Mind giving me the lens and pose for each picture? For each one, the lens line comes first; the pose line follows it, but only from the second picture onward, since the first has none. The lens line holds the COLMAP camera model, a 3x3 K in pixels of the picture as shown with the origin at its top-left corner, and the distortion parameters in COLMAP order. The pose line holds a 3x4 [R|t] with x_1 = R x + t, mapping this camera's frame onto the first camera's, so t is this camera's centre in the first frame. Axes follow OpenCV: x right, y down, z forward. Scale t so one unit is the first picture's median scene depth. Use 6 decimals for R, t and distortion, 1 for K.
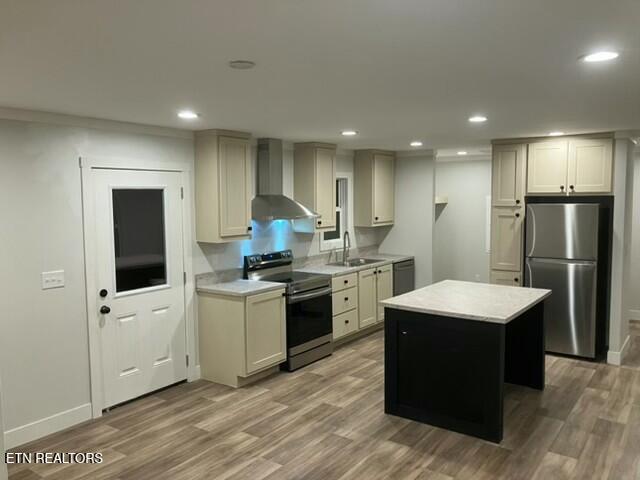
lens RADIAL K [[529.2, 0, 322.5], [0, 529.2, 230.0], [0, 0, 1]] dist [0.045427, -0.005992]
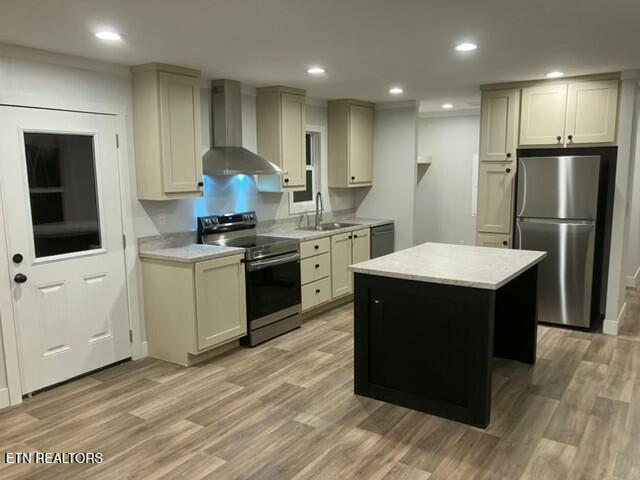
lens RADIAL K [[529.2, 0, 322.9], [0, 529.2, 239.8], [0, 0, 1]] dist [0.045427, -0.005992]
pose [[0.999548, -0.005543, 0.029552, 0.035809], [0.003398, 0.997388, 0.072150, 0.027216], [-0.029875, -0.072017, 0.996956, 0.136434]]
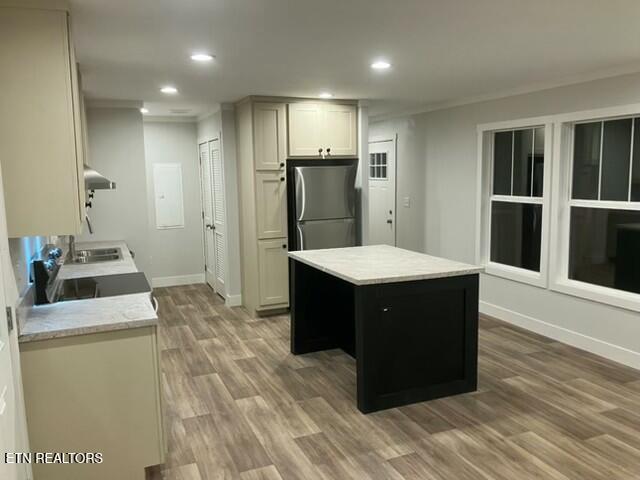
lens RADIAL K [[529.2, 0, 318.4], [0, 529.2, 241.1], [0, 0, 1]] dist [0.045427, -0.005992]
pose [[0.530709, -0.114827, 0.839740, -0.498844], [0.071143, 0.993319, 0.090865, 0.000801], [-0.844563, 0.011518, 0.535332, 0.536557]]
